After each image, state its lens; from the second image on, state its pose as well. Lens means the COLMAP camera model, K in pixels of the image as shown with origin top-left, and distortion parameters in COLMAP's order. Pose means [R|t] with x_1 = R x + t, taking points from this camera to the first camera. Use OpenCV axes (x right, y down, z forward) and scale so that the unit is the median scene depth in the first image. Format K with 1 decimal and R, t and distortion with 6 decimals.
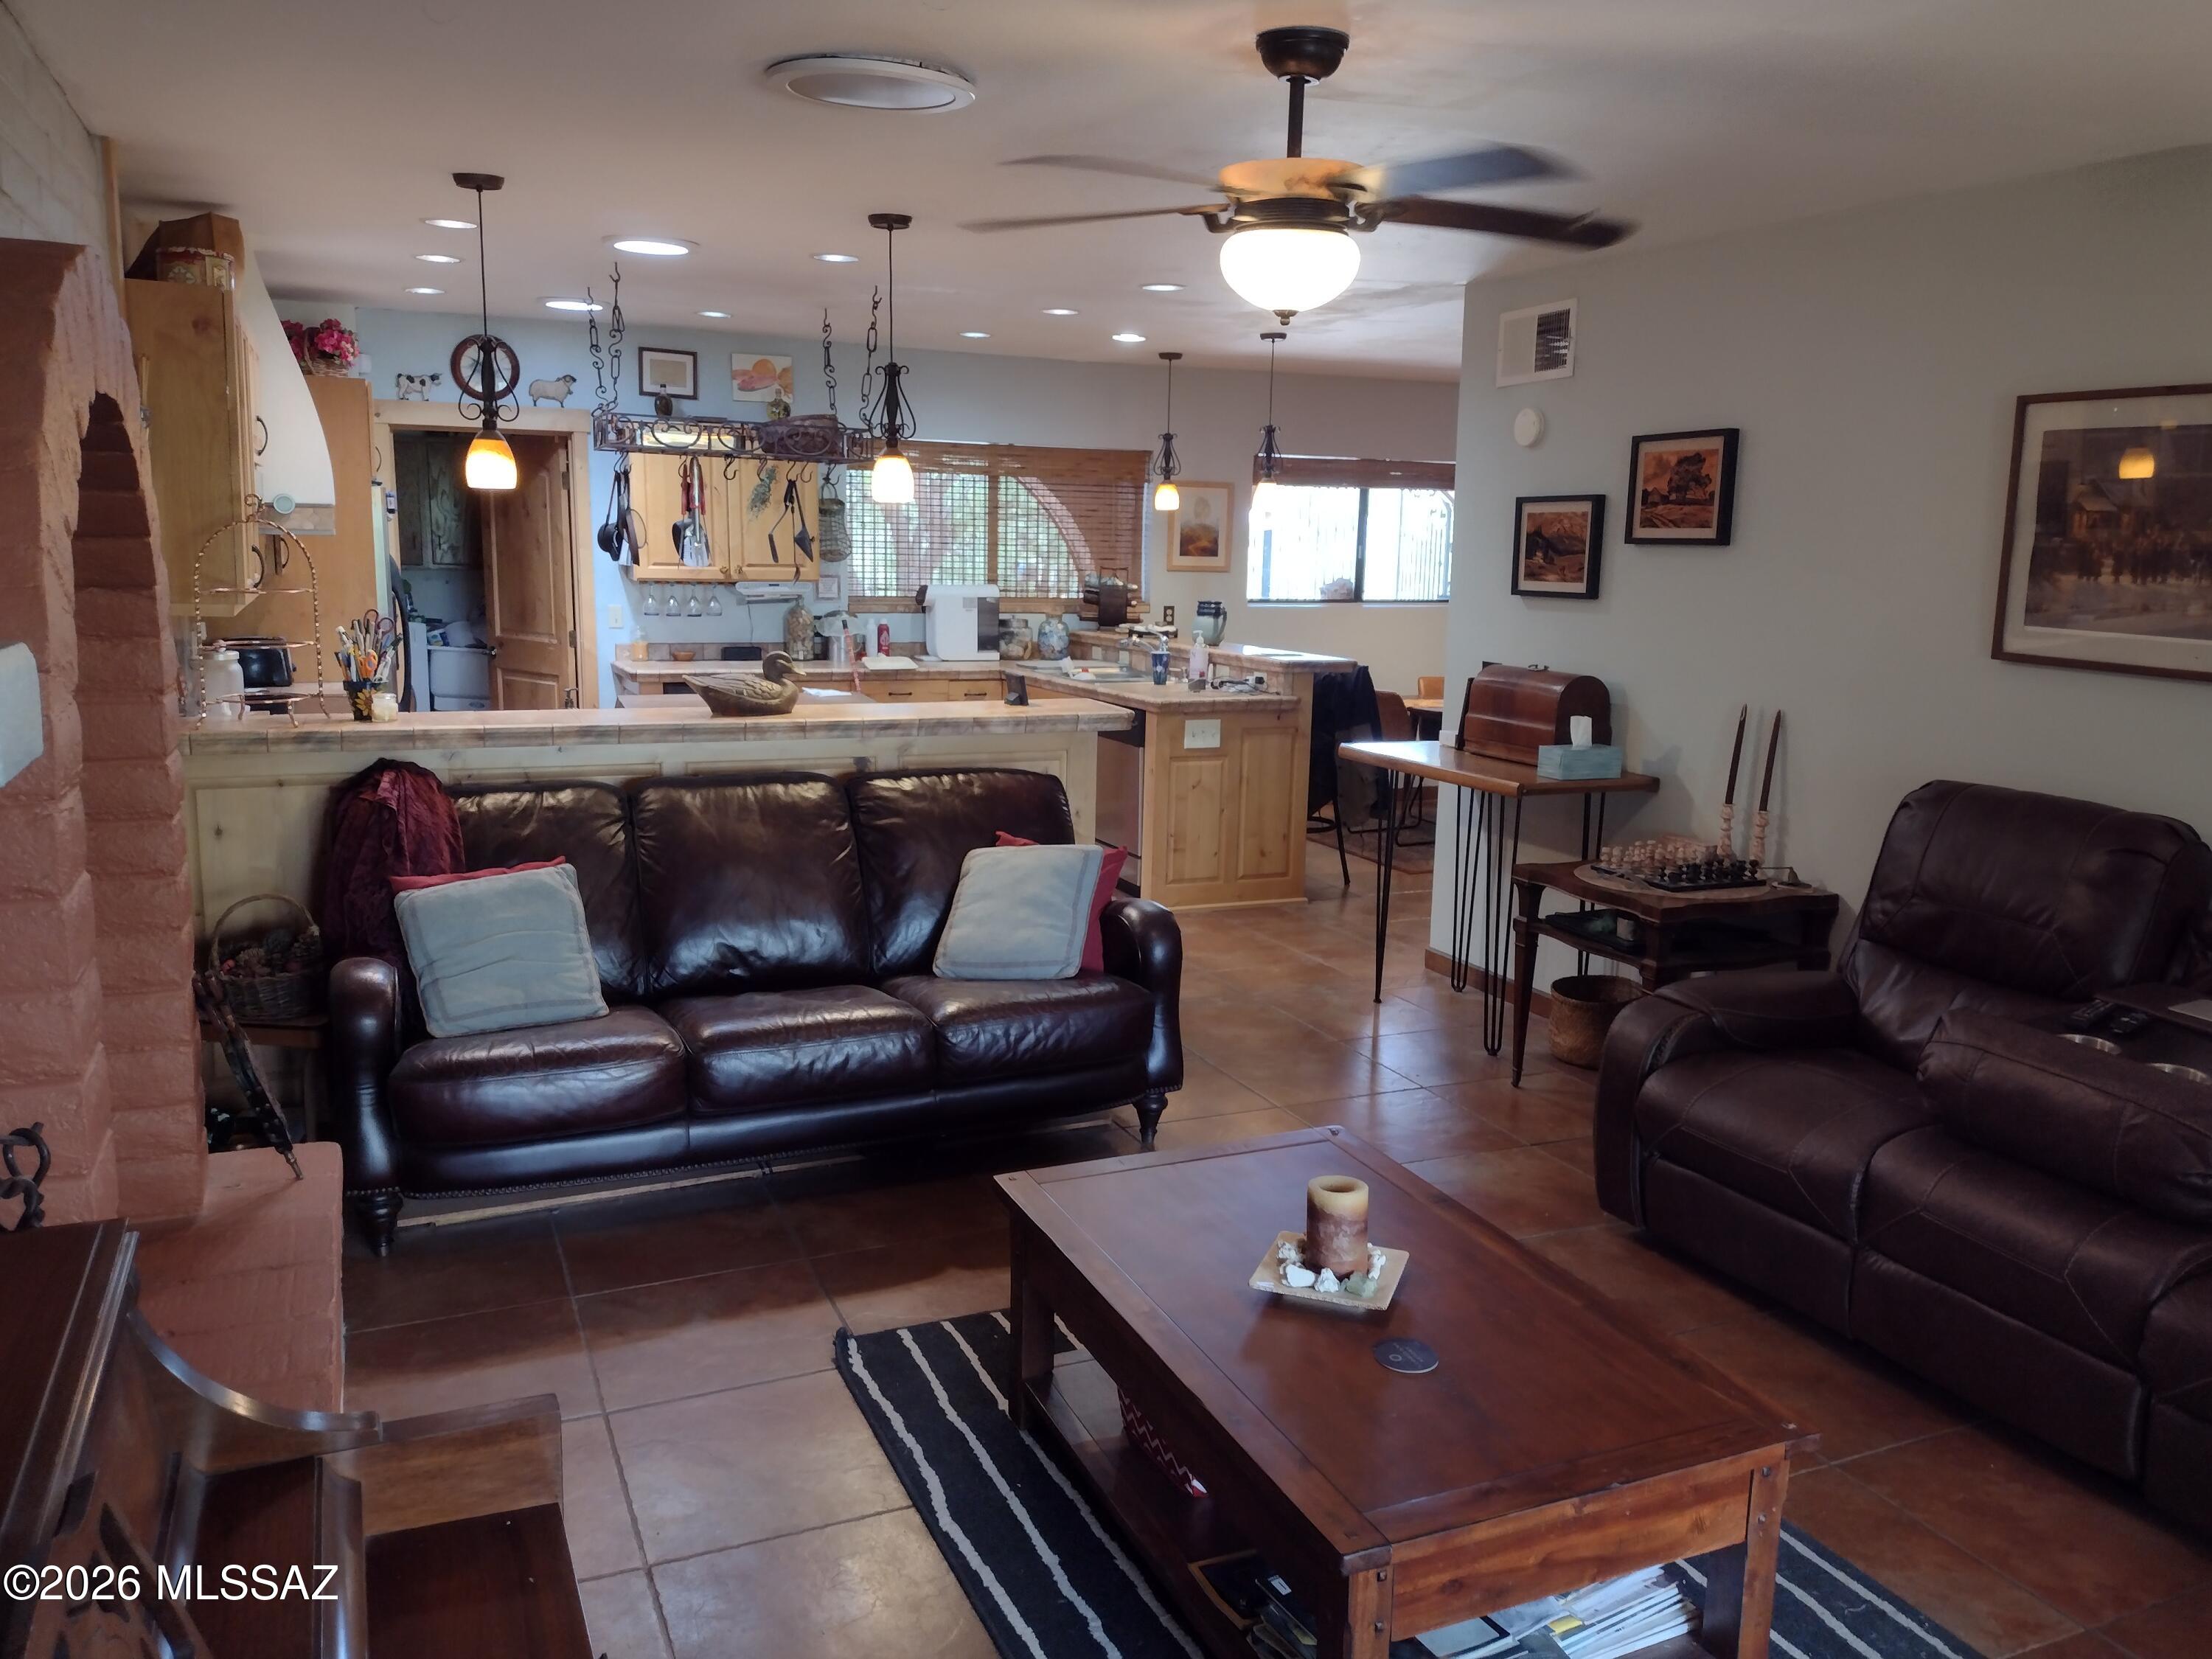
lens RADIAL K [[1662.8, 0, 1106.0], [0, 1662.8, 829.5], [0, 0, 1]] dist [0.088811, -0.161320]
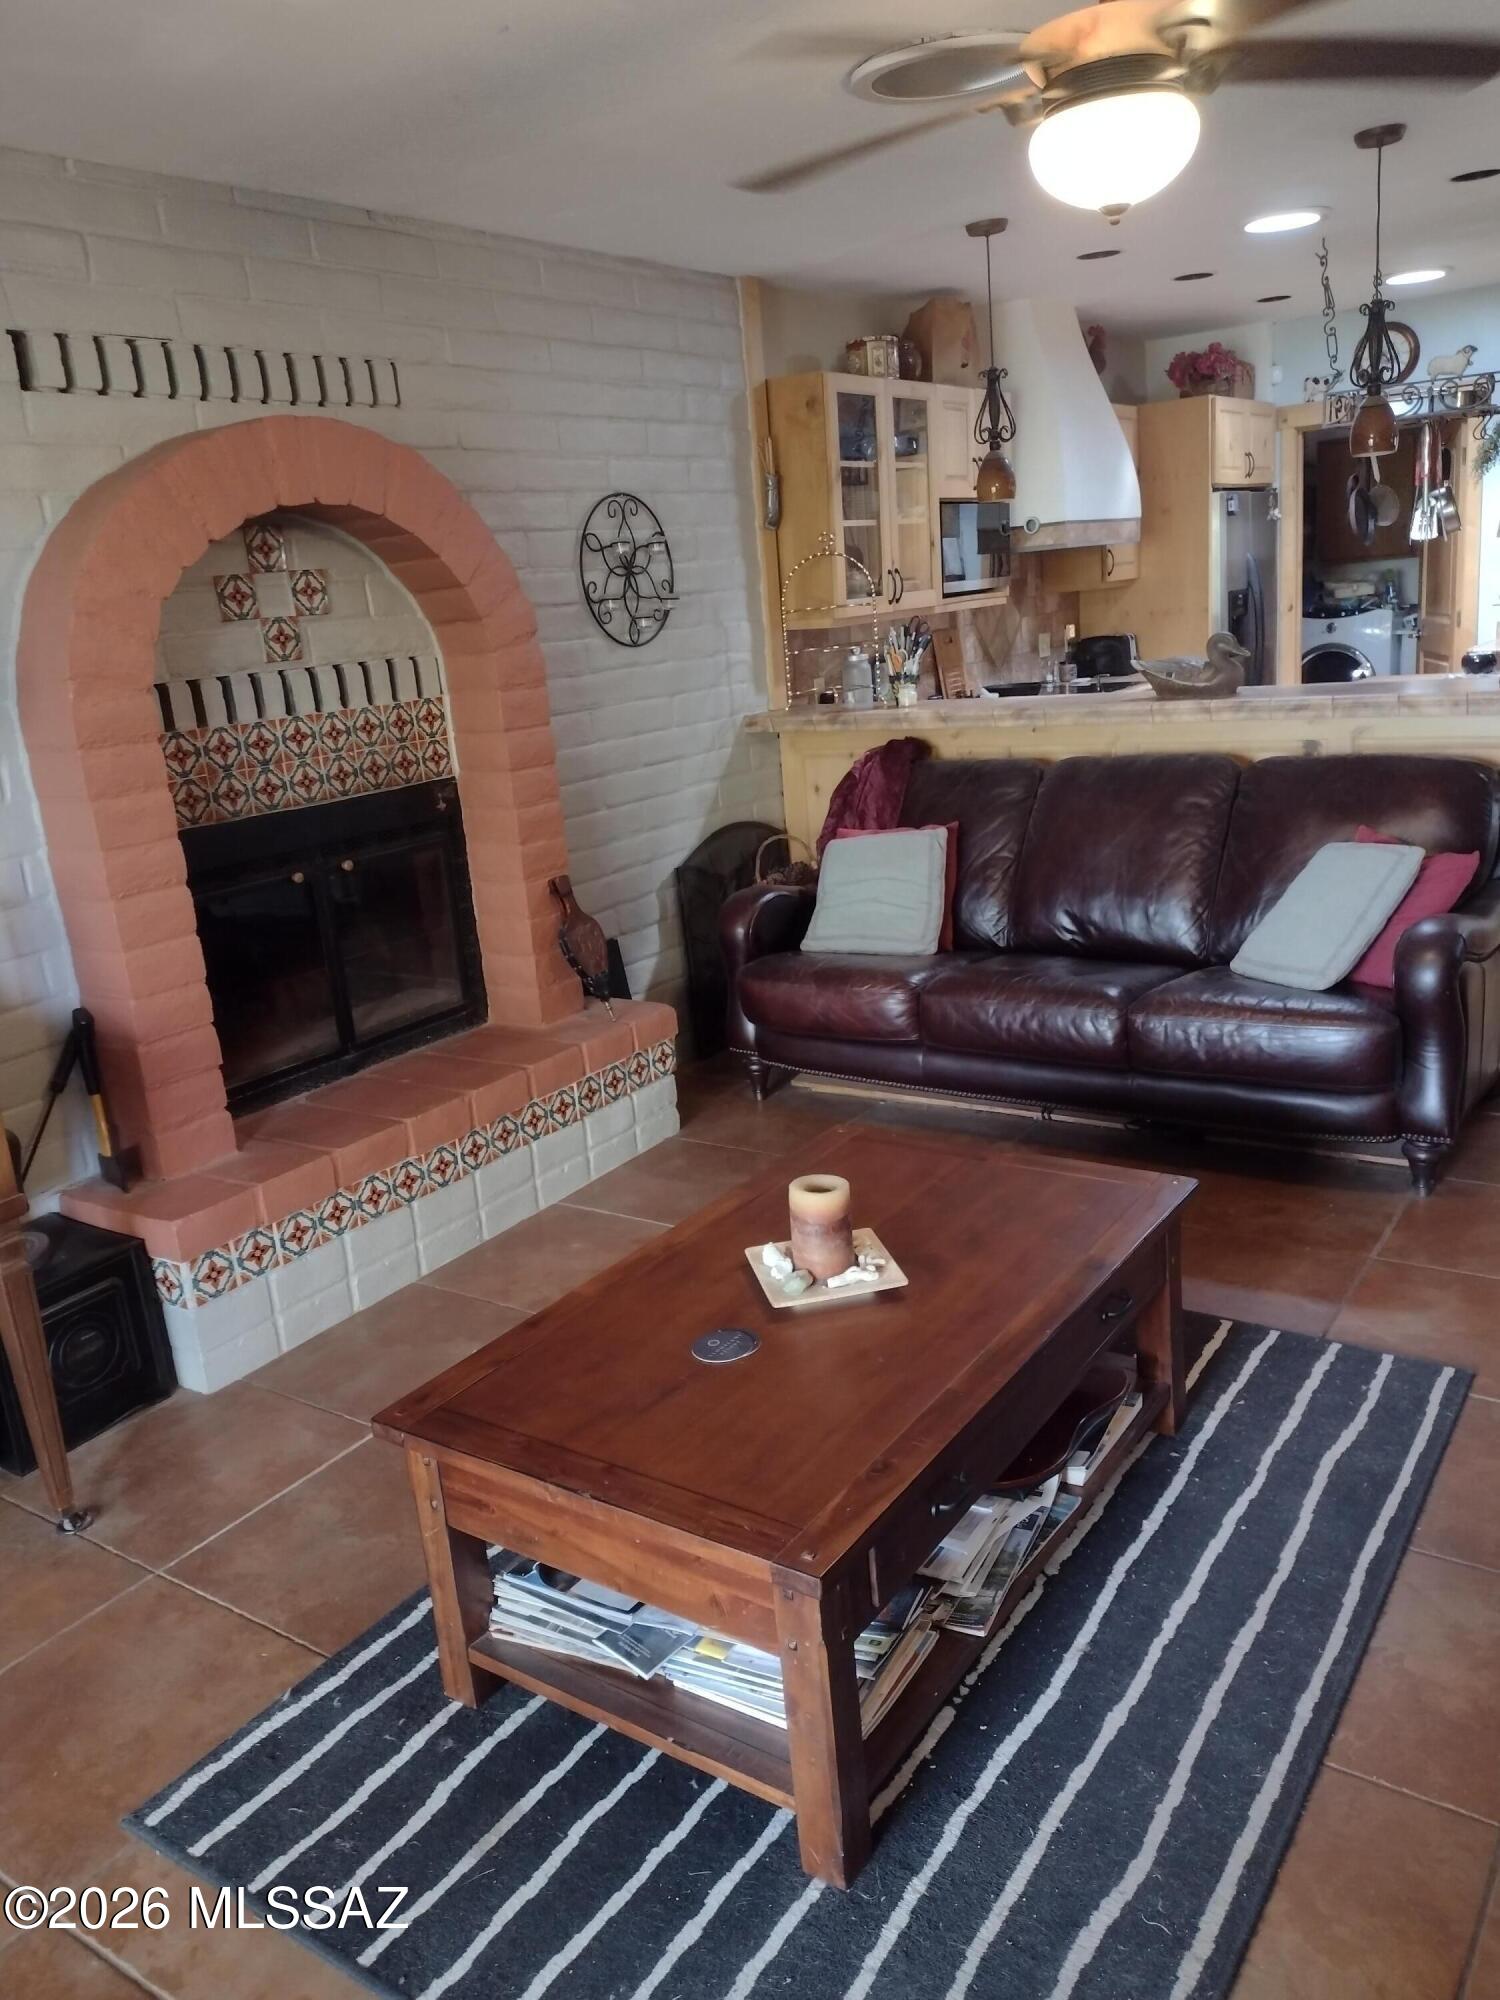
lens RADIAL K [[1503.4, 0, 750.0], [0, 1503.4, 1000.0], [0, 0, 1]] dist [0.088811, -0.161320]
pose [[0.511357, 0.161327, -0.844090, 0.521638], [-0.052318, 0.986243, 0.156802, -0.018821], [0.857774, -0.036021, 0.512763, 0.315501]]
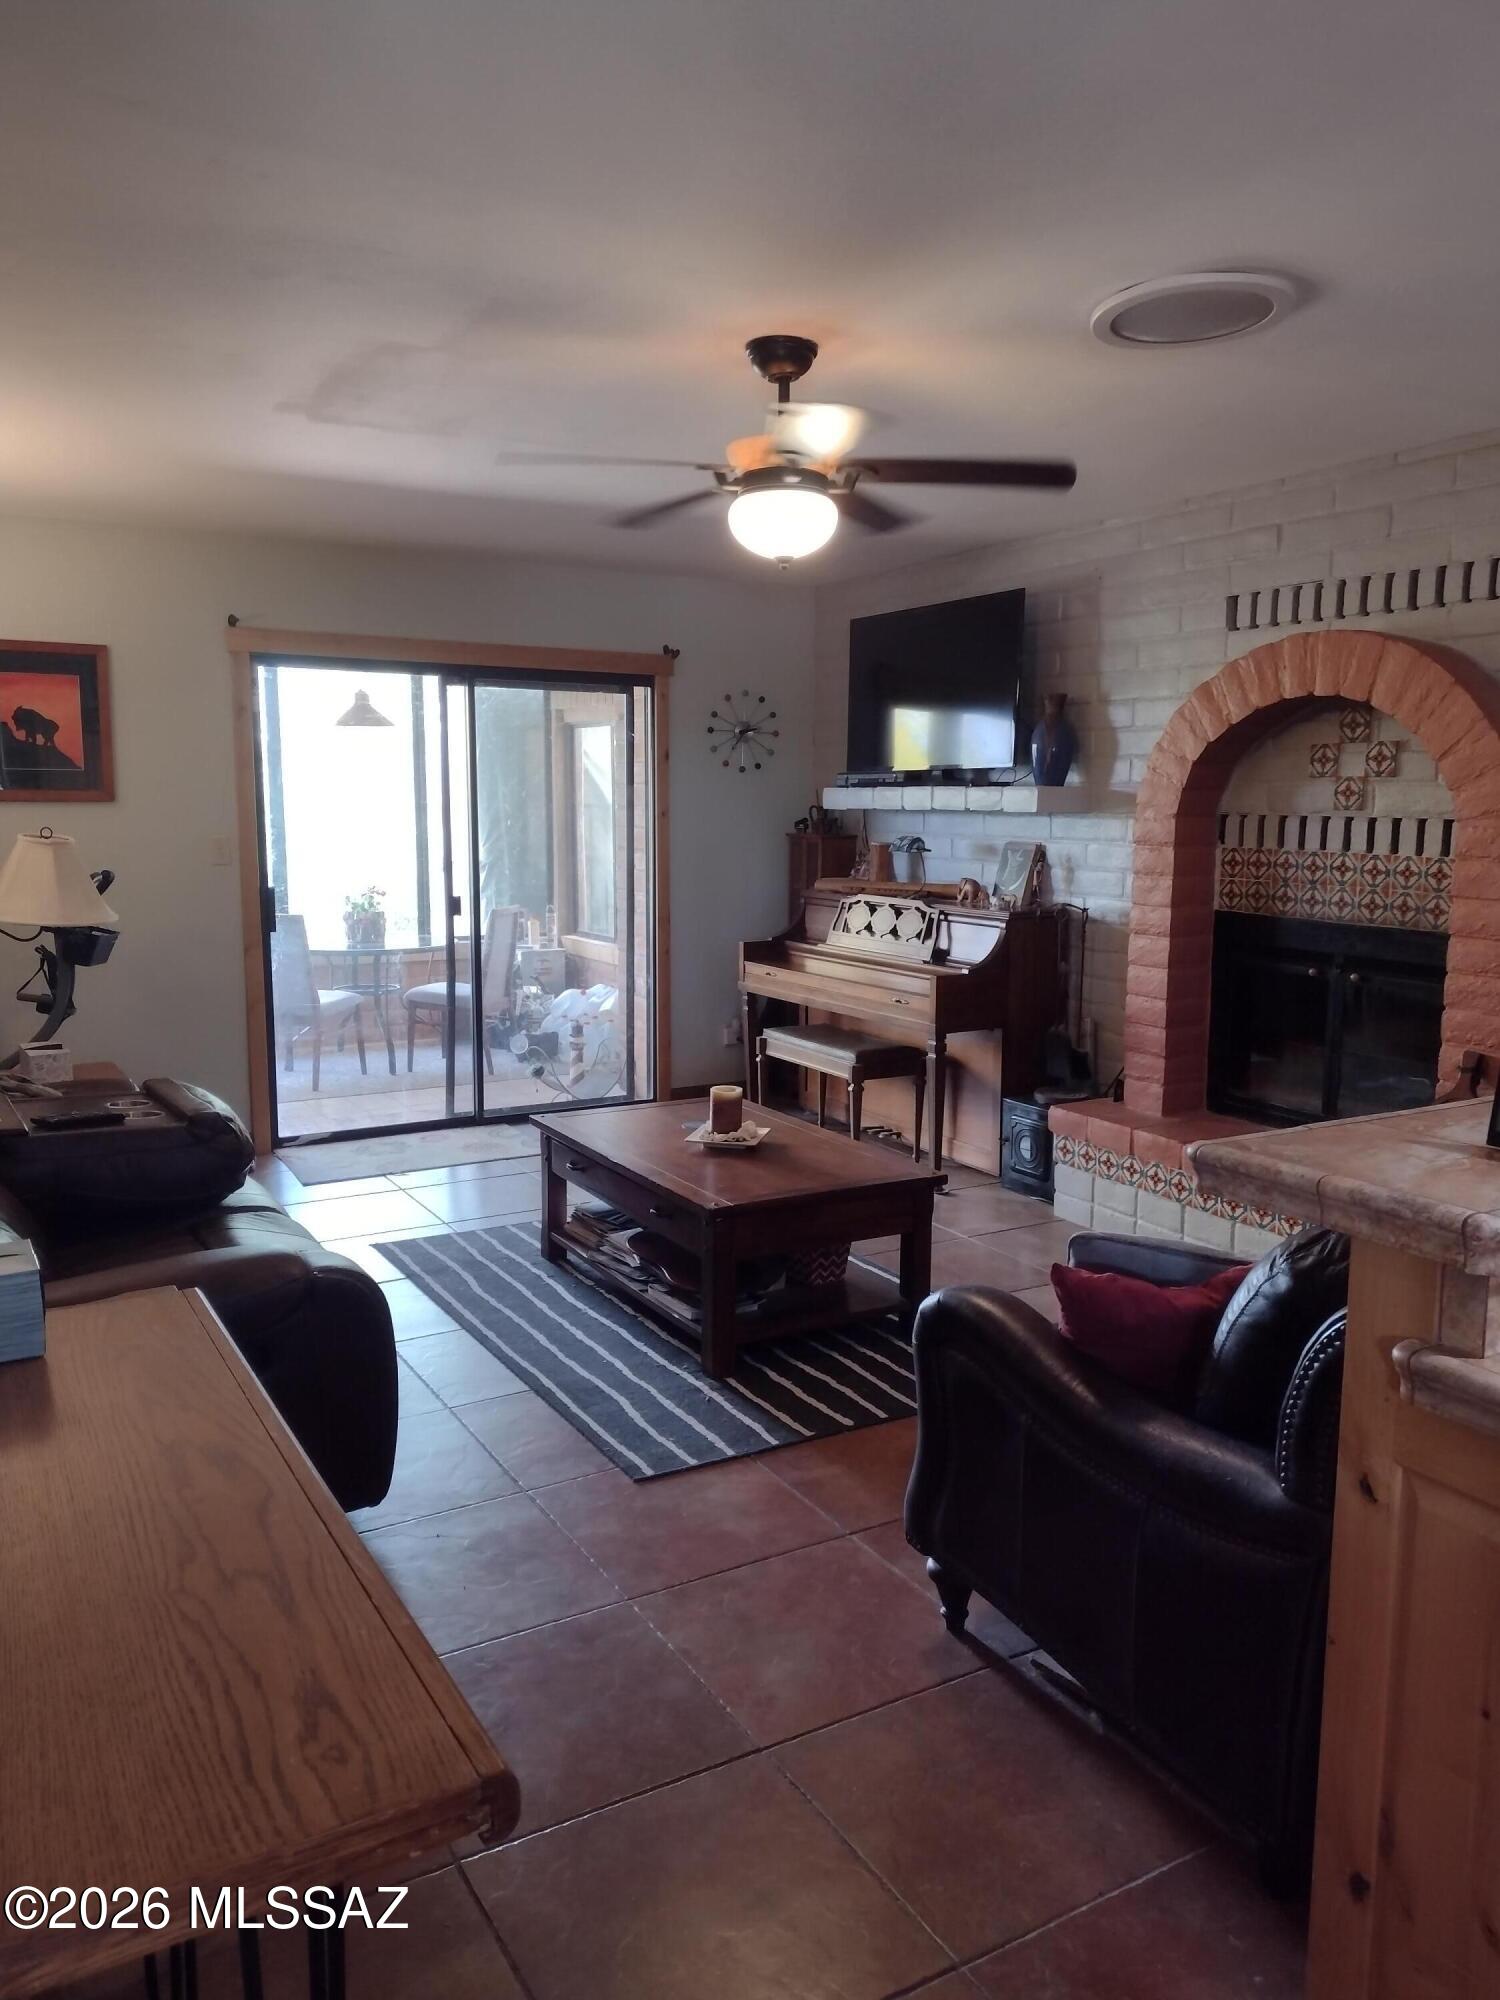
lens RADIAL K [[1503.4, 0, 750.0], [0, 1503.4, 1000.0], [0, 0, 1]] dist [0.088811, -0.161320]
pose [[-0.995533, -0.007621, -0.094101, 0.170204], [-0.036249, 0.951194, 0.306457, -0.249813], [0.087173, 0.308499, -0.947222, 1.581708]]
